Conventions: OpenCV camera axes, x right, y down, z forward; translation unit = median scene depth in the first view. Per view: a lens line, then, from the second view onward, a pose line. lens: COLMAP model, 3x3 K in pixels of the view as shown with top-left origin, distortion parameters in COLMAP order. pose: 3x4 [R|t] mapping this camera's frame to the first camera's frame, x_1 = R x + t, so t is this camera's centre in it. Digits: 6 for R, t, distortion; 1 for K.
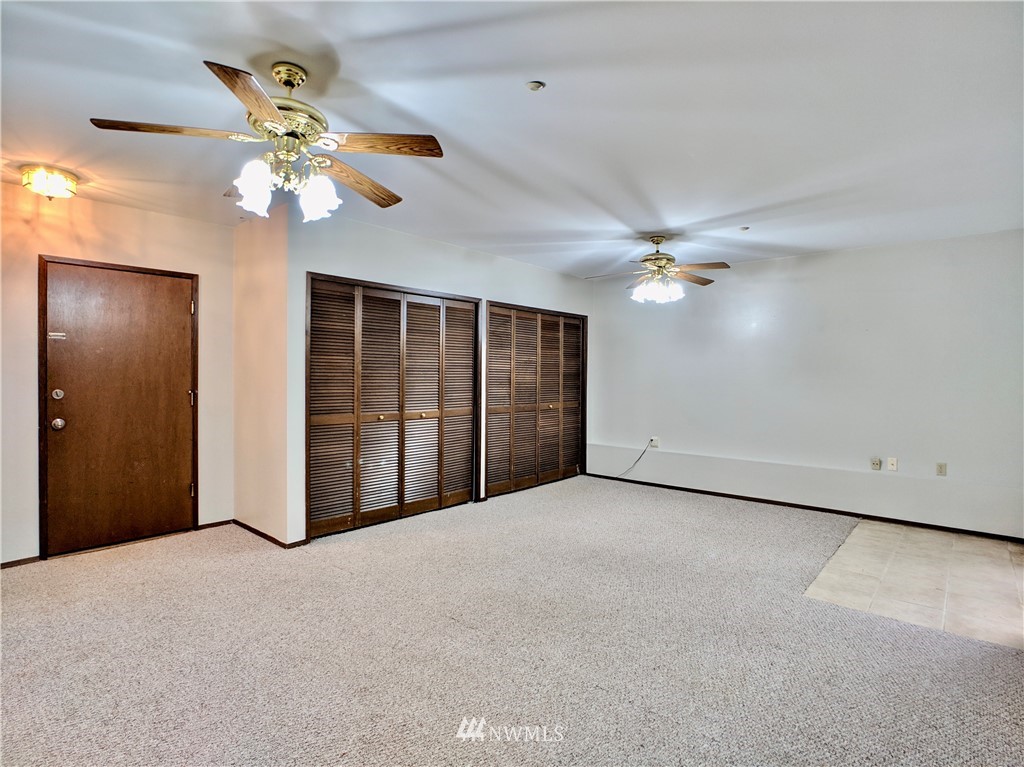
lens RADIAL K [[531.2, 0, 510.6], [0, 531.2, 377.1], [0, 0, 1]] dist [-0.030528, 0.011513]
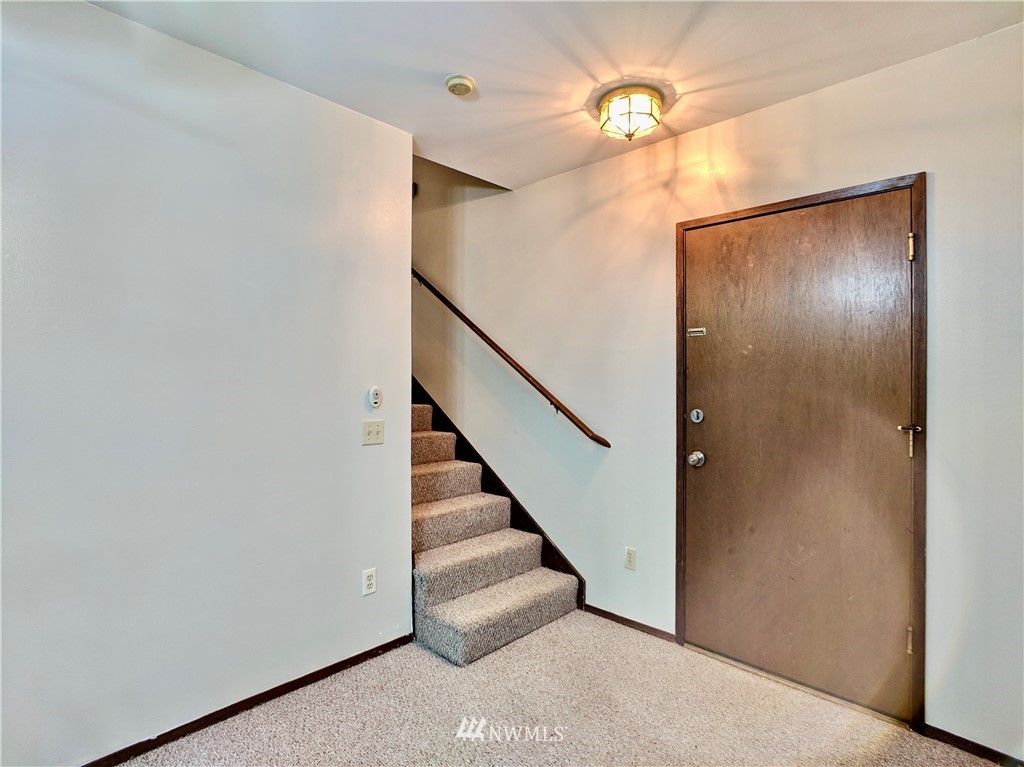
lens RADIAL K [[531.2, 0, 510.6], [0, 531.2, 377.1], [0, 0, 1]] dist [-0.030528, 0.011513]
pose [[-0.034197, -0.014833, -0.999305, -0.130338], [-0.016619, 0.999760, -0.014271, -0.004060], [0.999277, 0.016119, -0.034435, 0.656954]]
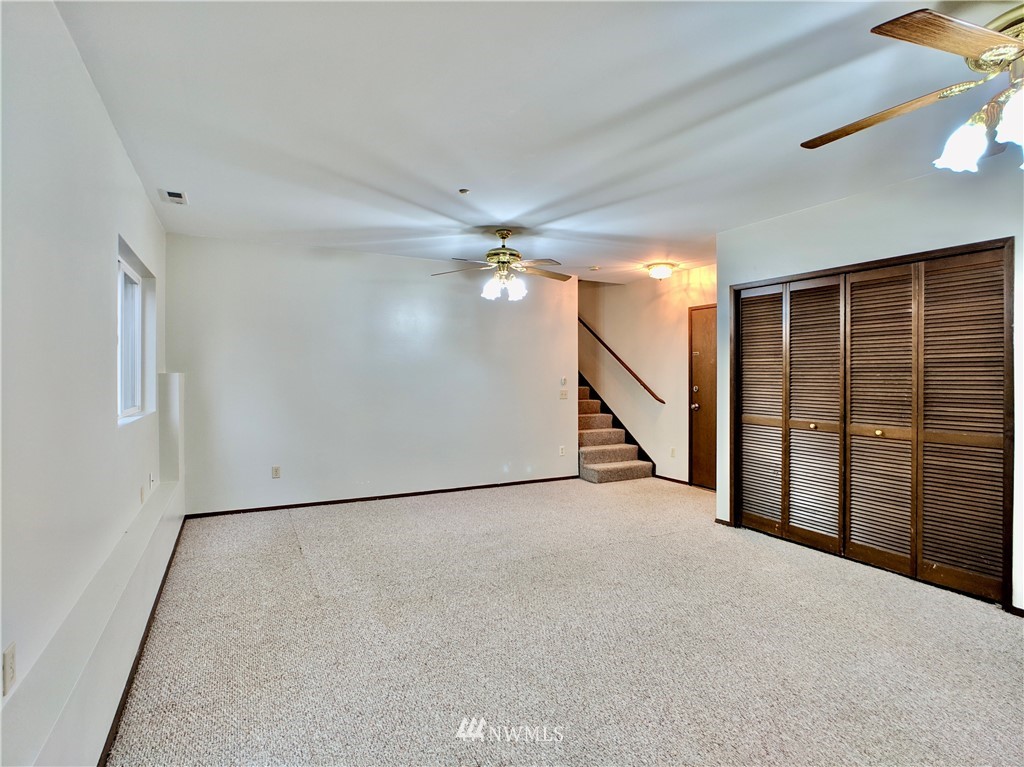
lens RADIAL K [[531.2, 0, 510.6], [0, 531.2, 377.1], [0, 0, 1]] dist [-0.030528, 0.011513]
pose [[-0.353773, -0.006036, -0.935312, 0.774917], [-0.014522, 0.999894, -0.000960, 0.004584], [0.935218, 0.013243, -0.353824, 0.884827]]
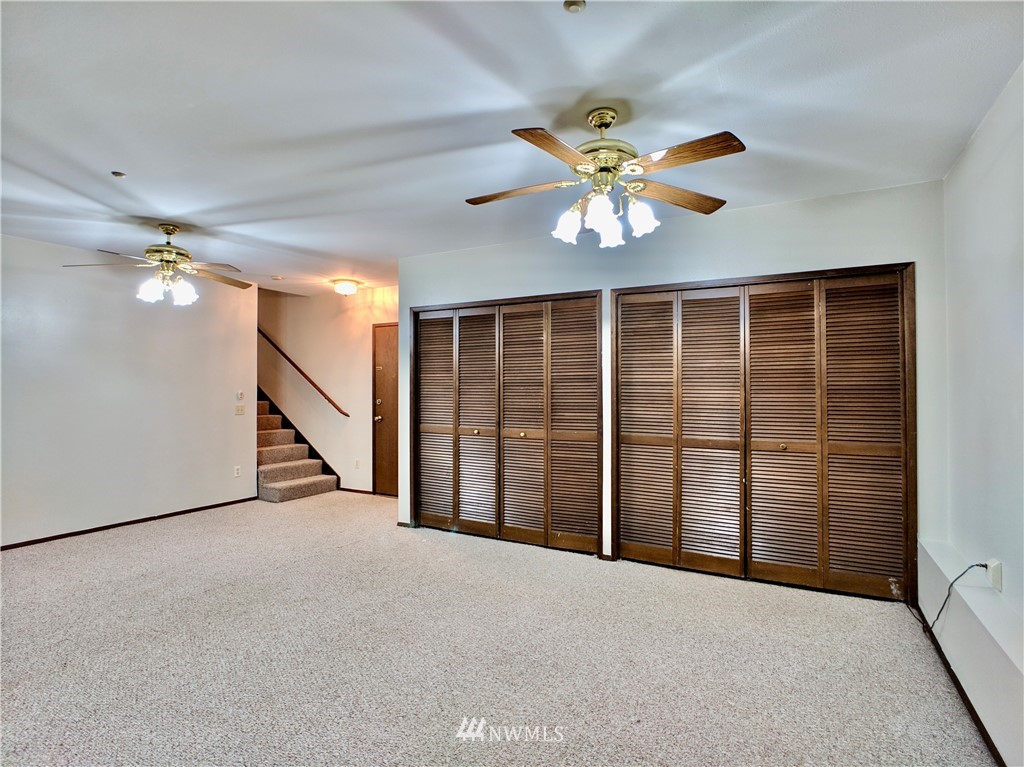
lens RADIAL K [[531.2, 0, 510.6], [0, 531.2, 377.1], [0, 0, 1]] dist [-0.030528, 0.011513]
pose [[0.217532, -0.030189, -0.975586, 0.815257], [-0.006983, 0.999448, -0.032485, 0.003938], [0.976028, 0.013879, 0.217201, 0.884021]]
